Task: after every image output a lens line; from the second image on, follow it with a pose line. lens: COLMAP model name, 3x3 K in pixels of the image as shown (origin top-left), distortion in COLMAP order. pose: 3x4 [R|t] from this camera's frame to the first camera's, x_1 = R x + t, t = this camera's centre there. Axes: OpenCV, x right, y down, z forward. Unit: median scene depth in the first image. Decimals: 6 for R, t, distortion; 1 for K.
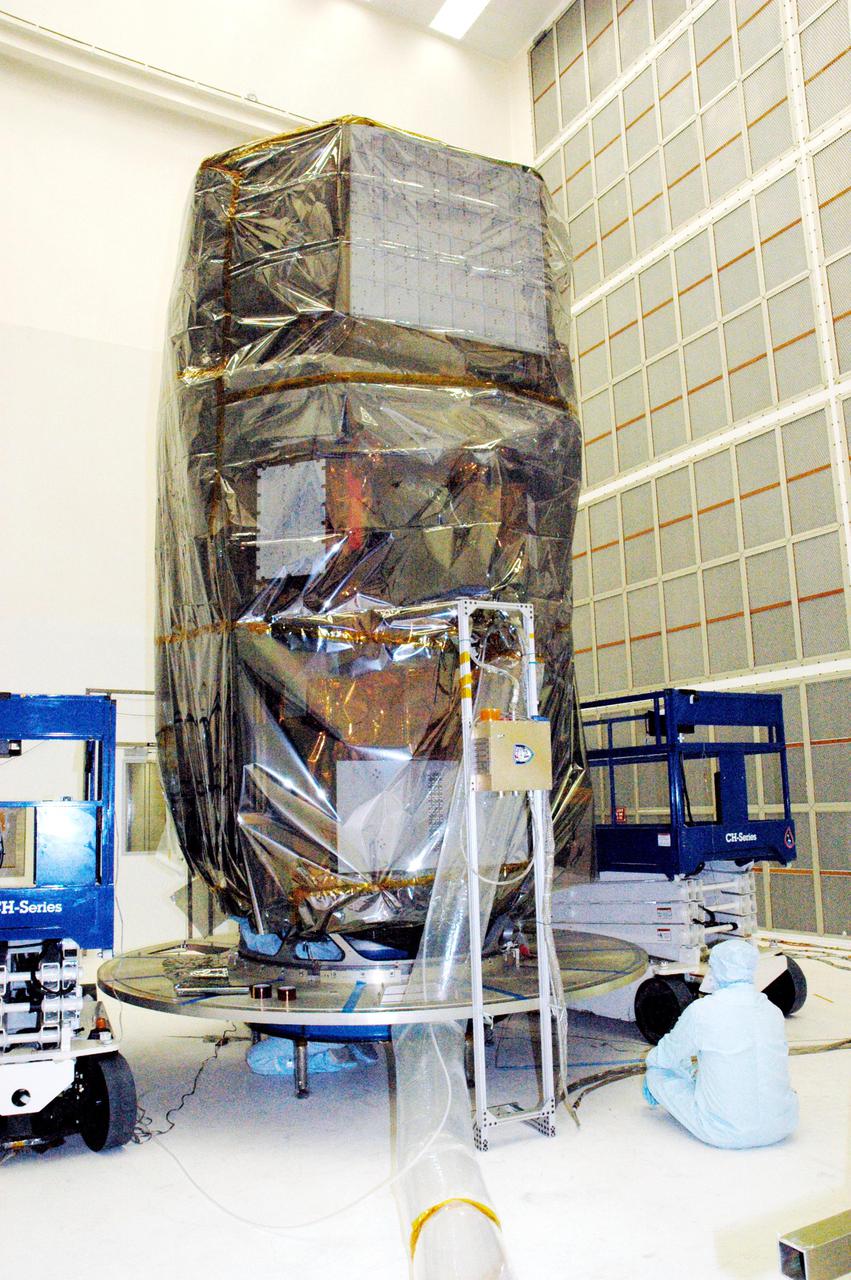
lens RADIAL K [[1015.6, 0, 429.3], [0, 1015.6, 649.5], [0, 0, 1]] dist [-0.117003, 0.083306]
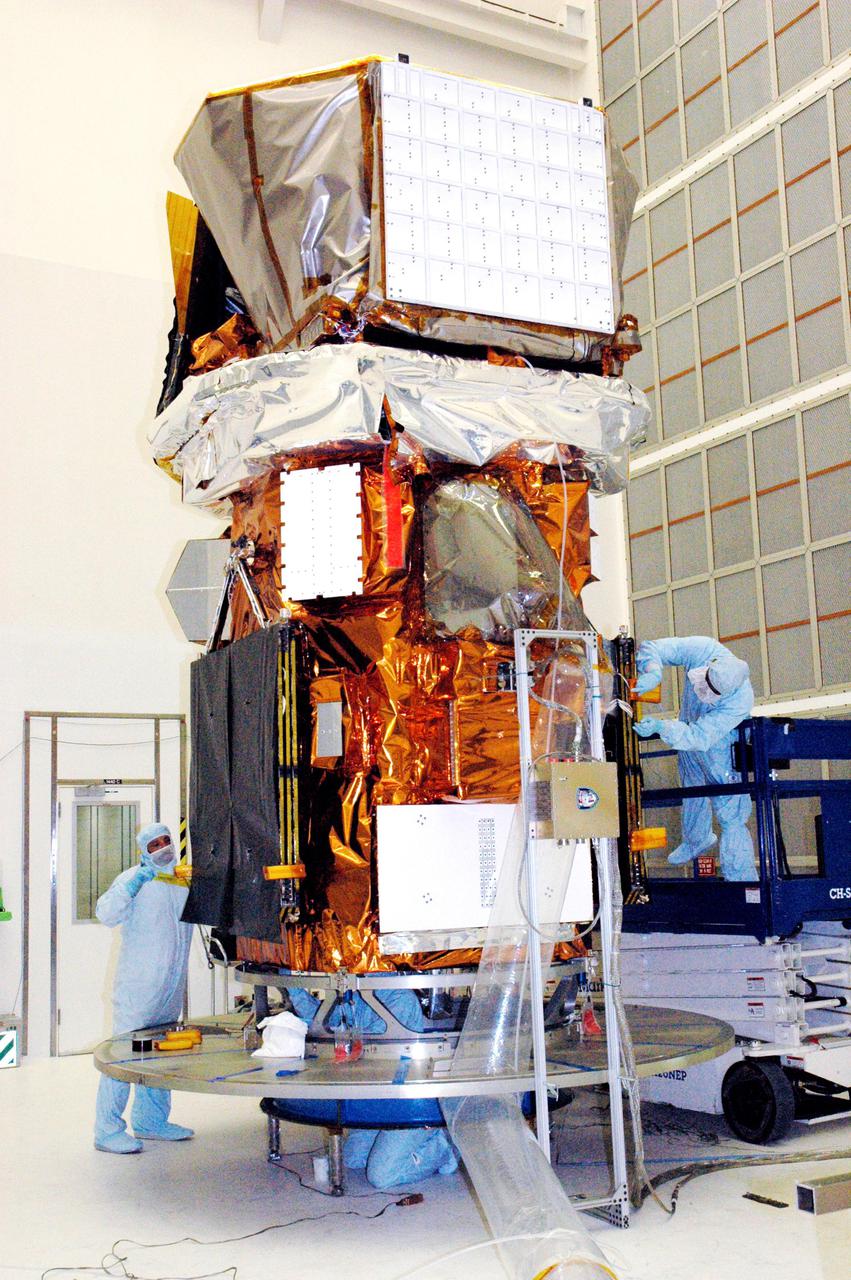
lens RADIAL K [[1425.3, 0, 435.4], [0, 1425.3, 651.6], [0, 0, 1]] dist [0.027680, 0.000000]
pose [[0.999951, -0.007234, -0.006696, -0.025162], [0.007305, 0.999917, 0.010610, -0.031670], [0.006619, -0.010658, 0.999921, -0.206944]]
